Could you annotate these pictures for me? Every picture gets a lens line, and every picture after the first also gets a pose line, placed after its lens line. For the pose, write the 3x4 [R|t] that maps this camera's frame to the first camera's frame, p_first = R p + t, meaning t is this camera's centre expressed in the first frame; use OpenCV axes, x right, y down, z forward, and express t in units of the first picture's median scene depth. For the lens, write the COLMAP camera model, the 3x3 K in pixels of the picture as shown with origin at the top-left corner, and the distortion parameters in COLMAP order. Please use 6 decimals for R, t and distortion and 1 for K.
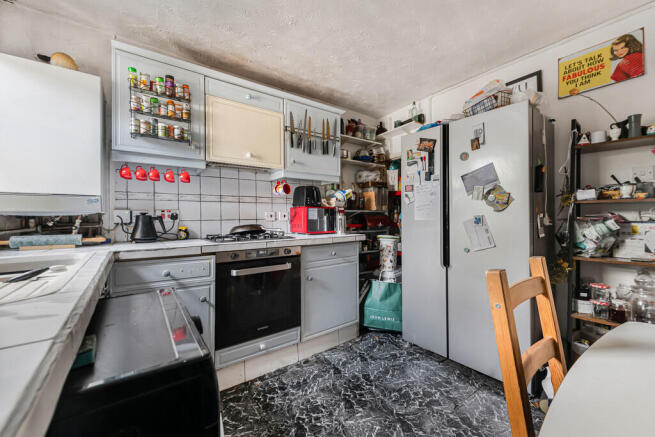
lens RADIAL K [[266.0, 0, 335.4], [0, 266.0, 219.3], [0, 0, 1]] dist [-0.000184, -0.000212]
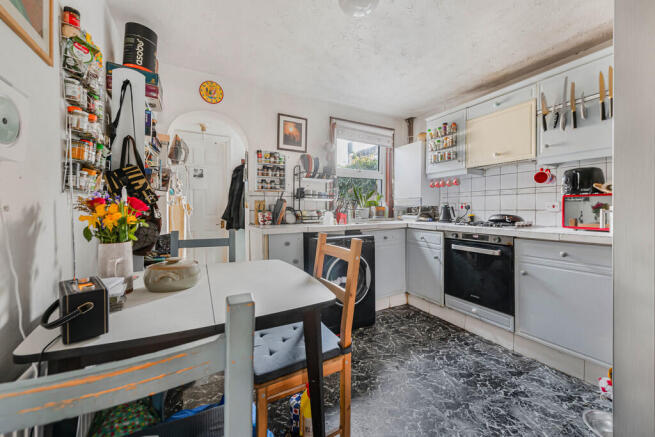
lens RADIAL K [[266.0, 0, 335.4], [0, 266.0, 219.3], [0, 0, 1]] dist [-0.000184, -0.000212]
pose [[-0.158413, 0.046014, -0.986300, 1.028937], [-0.005456, 0.998857, 0.047477, -0.010251], [0.987358, 0.012903, -0.157981, 0.531325]]
